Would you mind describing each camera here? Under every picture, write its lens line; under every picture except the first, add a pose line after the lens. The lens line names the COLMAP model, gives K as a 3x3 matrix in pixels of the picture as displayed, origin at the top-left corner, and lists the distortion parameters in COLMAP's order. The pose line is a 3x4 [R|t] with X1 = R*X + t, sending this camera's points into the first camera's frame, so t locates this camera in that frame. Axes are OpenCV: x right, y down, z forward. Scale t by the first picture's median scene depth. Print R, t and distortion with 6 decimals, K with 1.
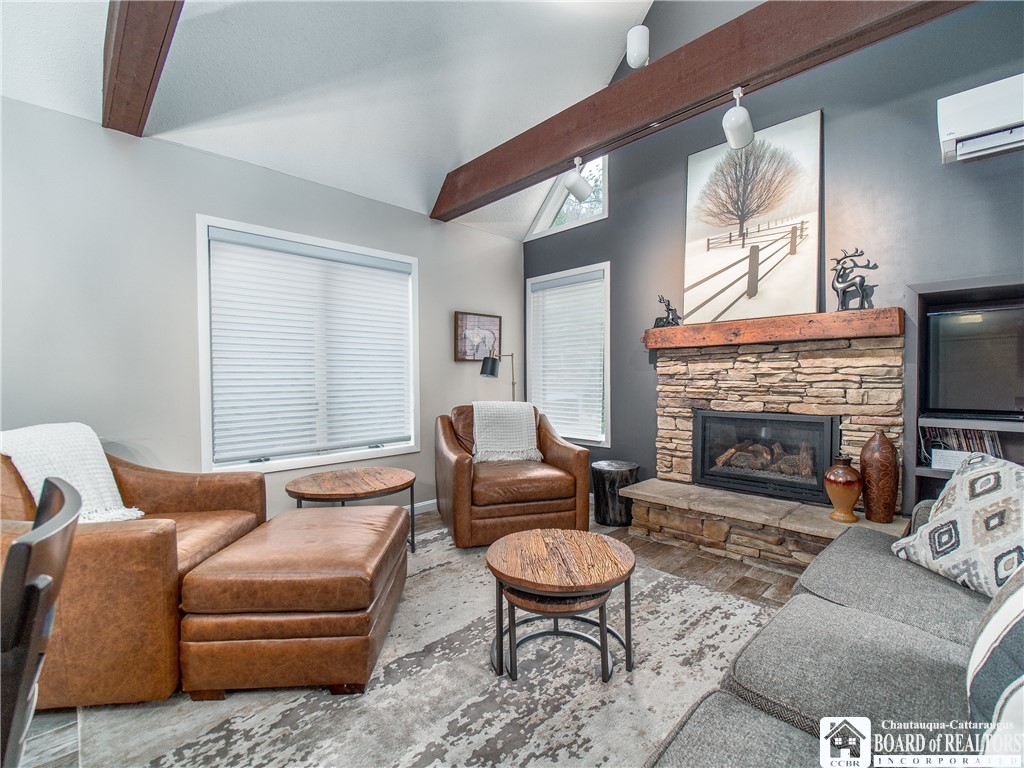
lens RADIAL K [[483.1, 0, 519.1], [0, 483.1, 382.0], [0, 0, 1]] dist [0.011570, -0.014950]
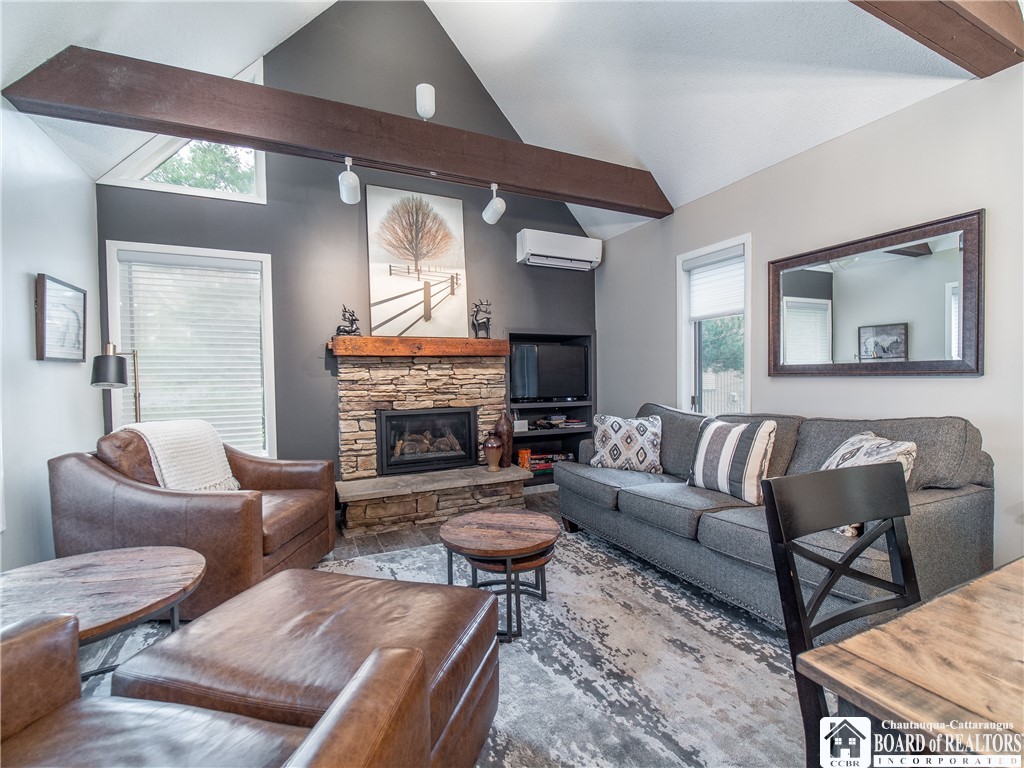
lens RADIAL K [[483.1, 0, 519.1], [0, 483.1, 382.0], [0, 0, 1]] dist [0.011570, -0.014950]
pose [[0.284454, -0.012838, 0.958604, -0.680595], [0.020663, 0.999760, 0.007257, -0.013599], [-0.958467, 0.017744, 0.284652, 0.383177]]
